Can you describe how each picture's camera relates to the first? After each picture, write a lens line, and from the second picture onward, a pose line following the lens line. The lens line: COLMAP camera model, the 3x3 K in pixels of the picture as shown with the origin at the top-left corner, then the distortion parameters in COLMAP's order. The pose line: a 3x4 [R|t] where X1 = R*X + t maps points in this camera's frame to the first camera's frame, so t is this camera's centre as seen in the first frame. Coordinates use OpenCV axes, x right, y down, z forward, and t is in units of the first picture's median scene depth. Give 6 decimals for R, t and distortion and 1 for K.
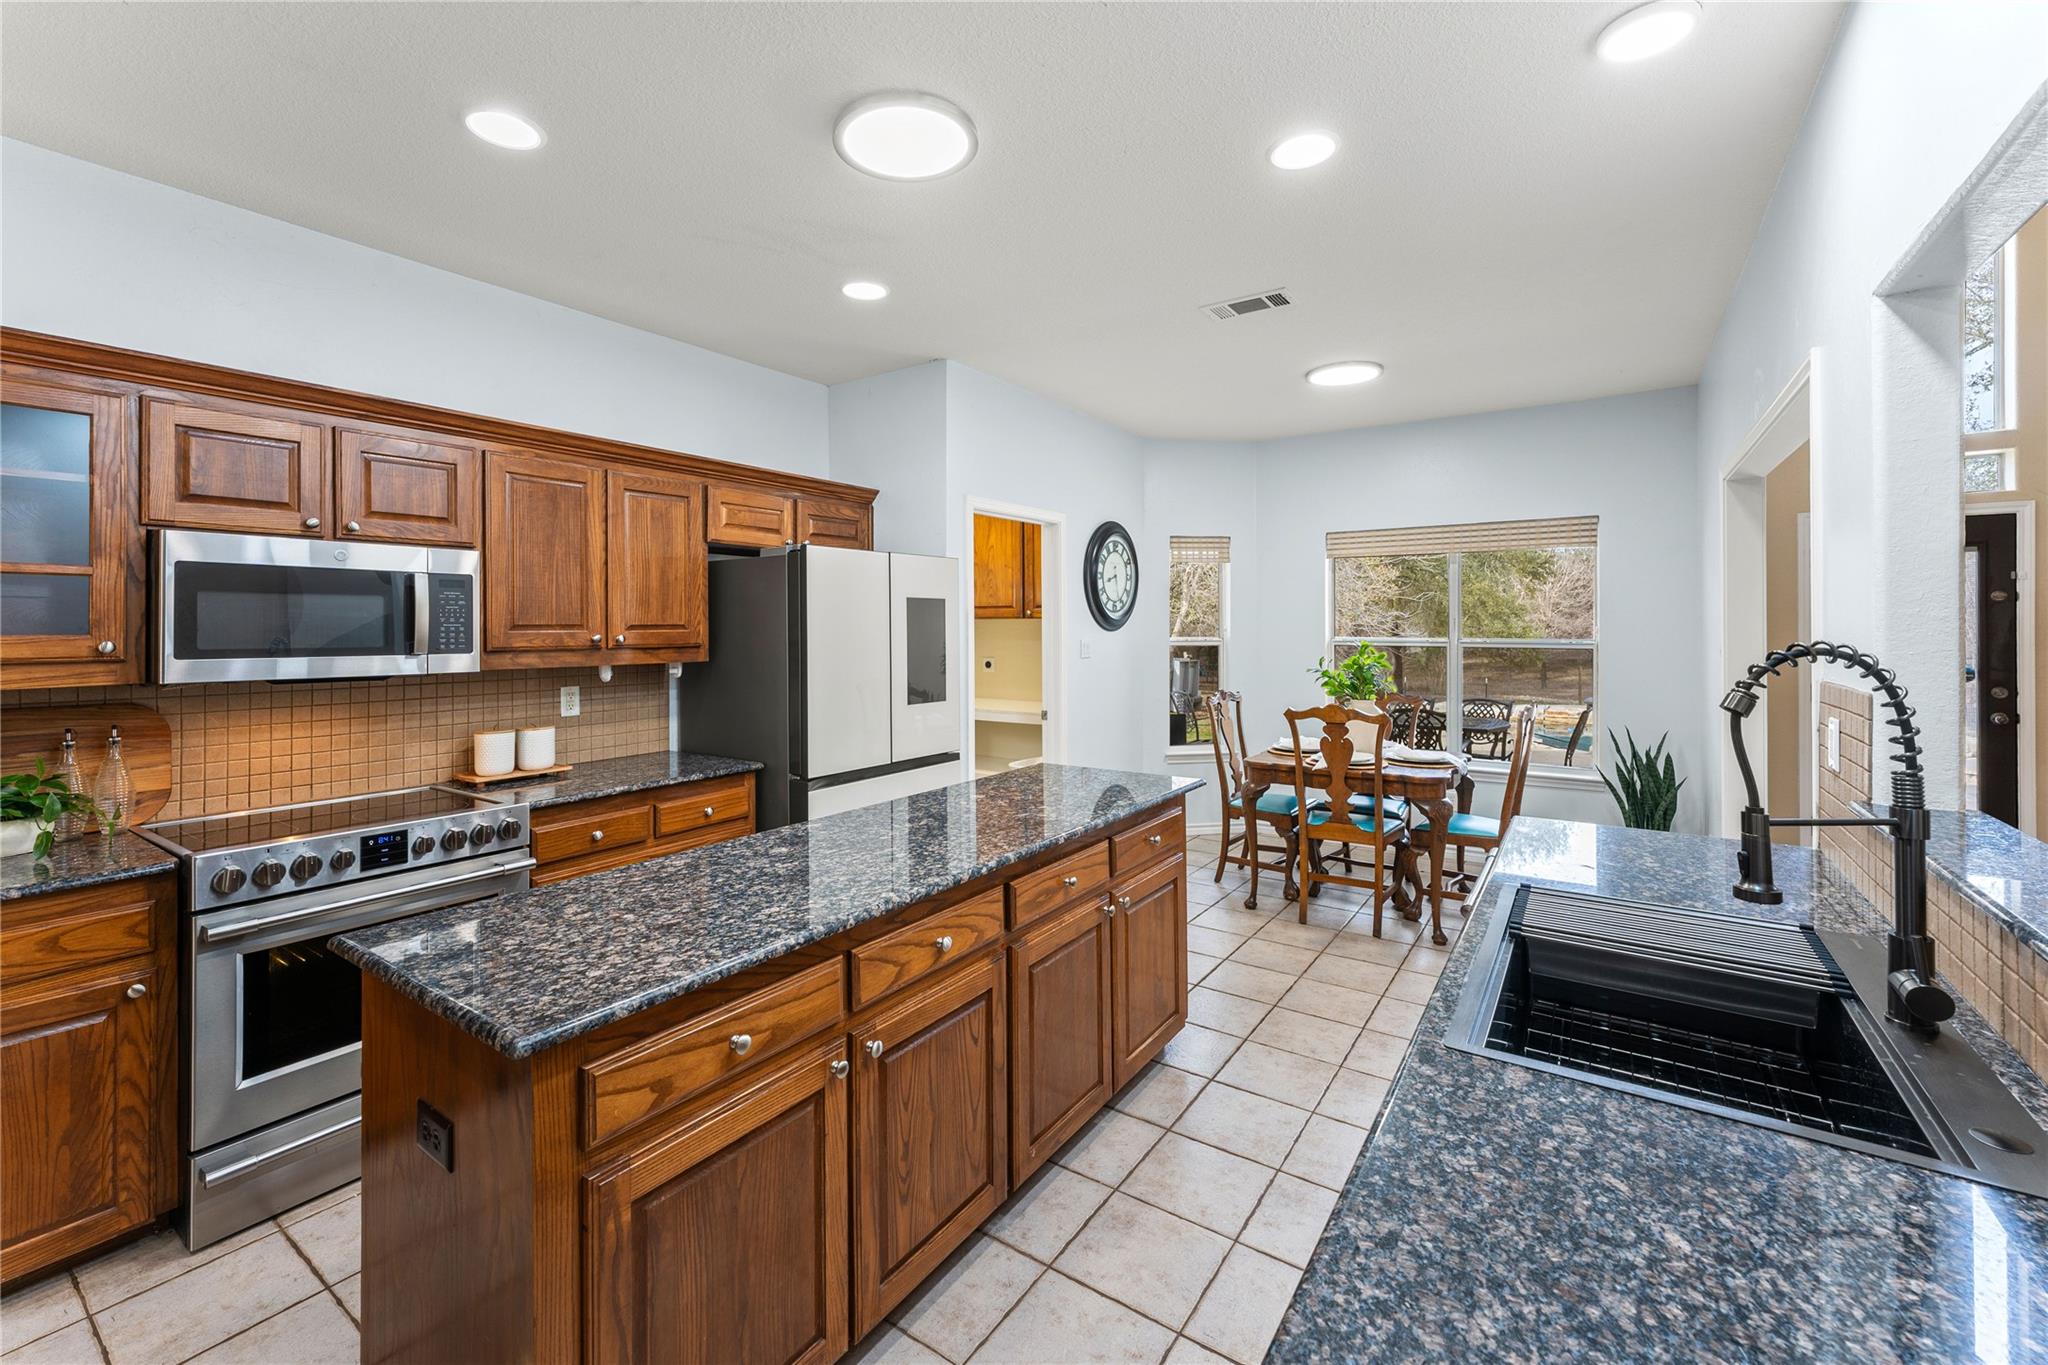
lens RADIAL K [[844.8, 0, 1007.8], [0, 844.8, 619.7], [0, 0, 1]] dist [-0.001254, -0.000226]
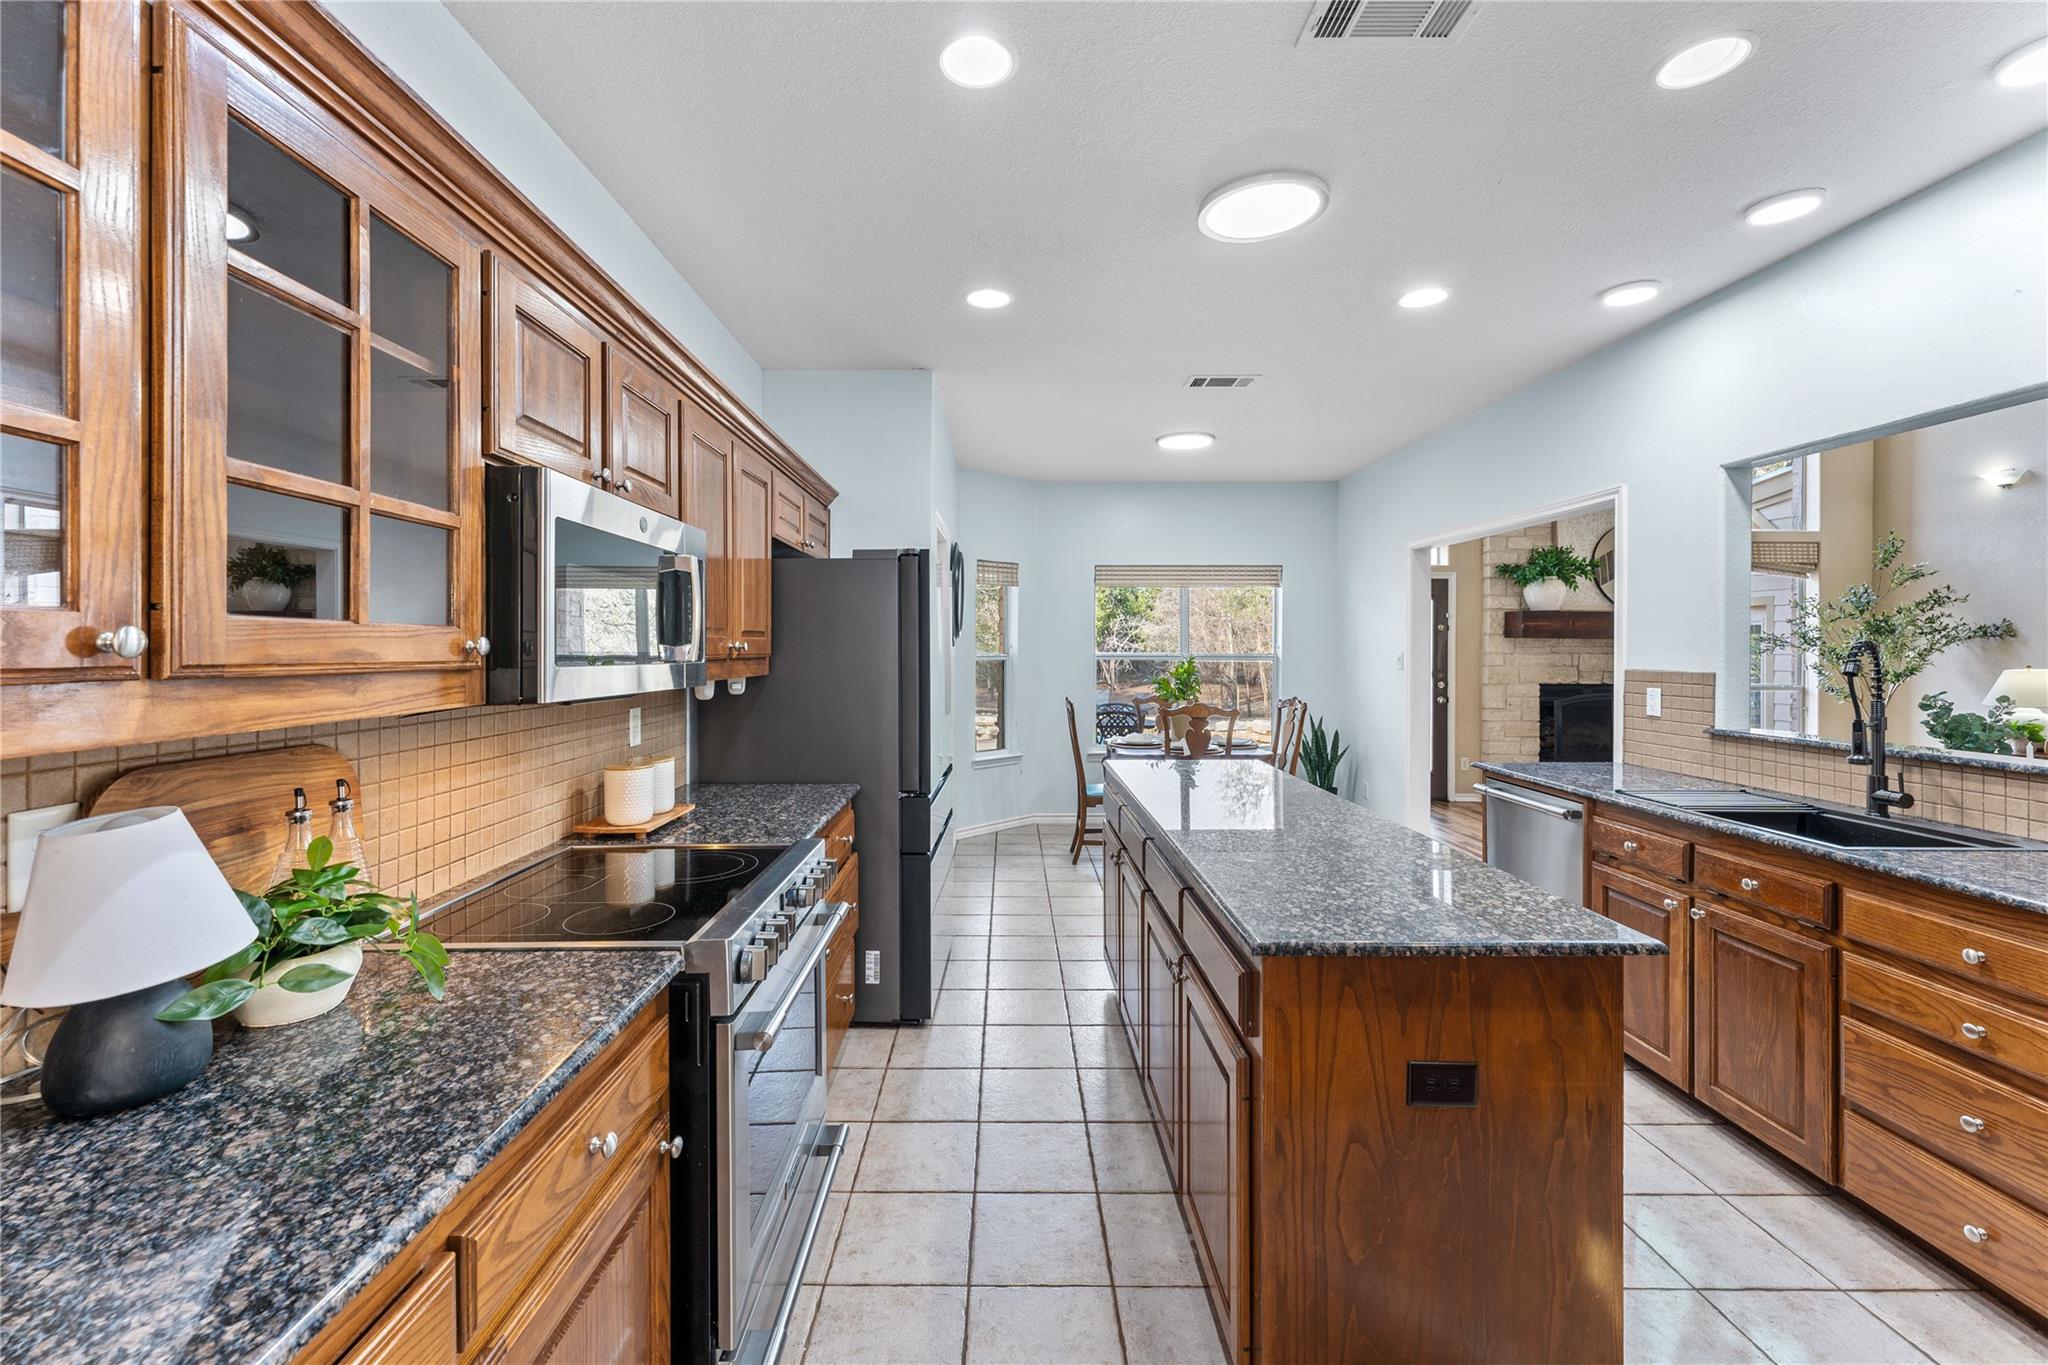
lens RADIAL K [[840.7, 0, 998.4], [0, 840.7, 645.8], [0, 0, 1]] dist [0.003048, 0.000165]
pose [[0.821120, 0.005527, 0.570728, -0.508218], [-0.007319, 0.999973, 0.000846, 0.013344], [-0.570708, -0.004872, 0.821139, 0.124938]]
